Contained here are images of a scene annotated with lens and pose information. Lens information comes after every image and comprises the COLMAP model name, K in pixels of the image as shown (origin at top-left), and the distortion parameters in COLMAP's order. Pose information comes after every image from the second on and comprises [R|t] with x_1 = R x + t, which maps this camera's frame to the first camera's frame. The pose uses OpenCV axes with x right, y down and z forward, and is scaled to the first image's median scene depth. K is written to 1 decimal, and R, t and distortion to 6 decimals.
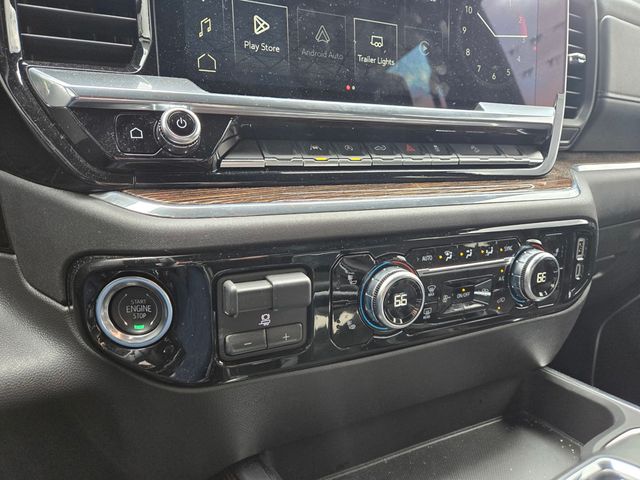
lens RADIAL K [[442.0, 0, 319.6], [0, 442.0, 247.7], [0, 0, 1]] dist [0.022423, -0.040084]
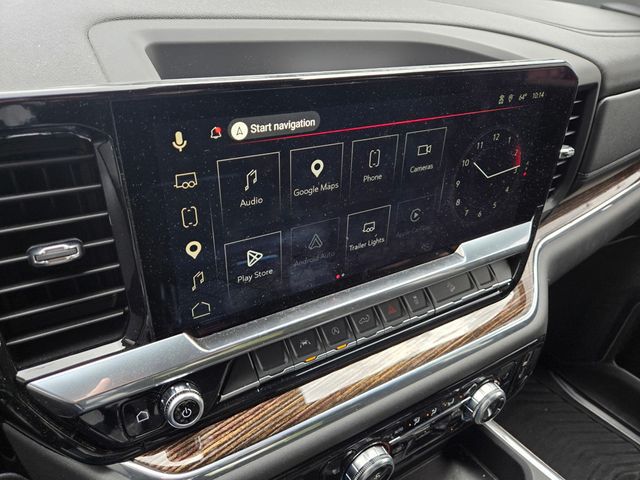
lens RADIAL K [[442.0, 0, 316.6], [0, 442.0, 241.8], [0, 0, 1]] dist [0.022423, -0.040084]
pose [[0.995480, 0.003576, 0.094901, -0.087612], [-0.036201, 0.938131, 0.344383, -0.862120], [-0.087798, -0.346262, 0.934020, 0.102461]]
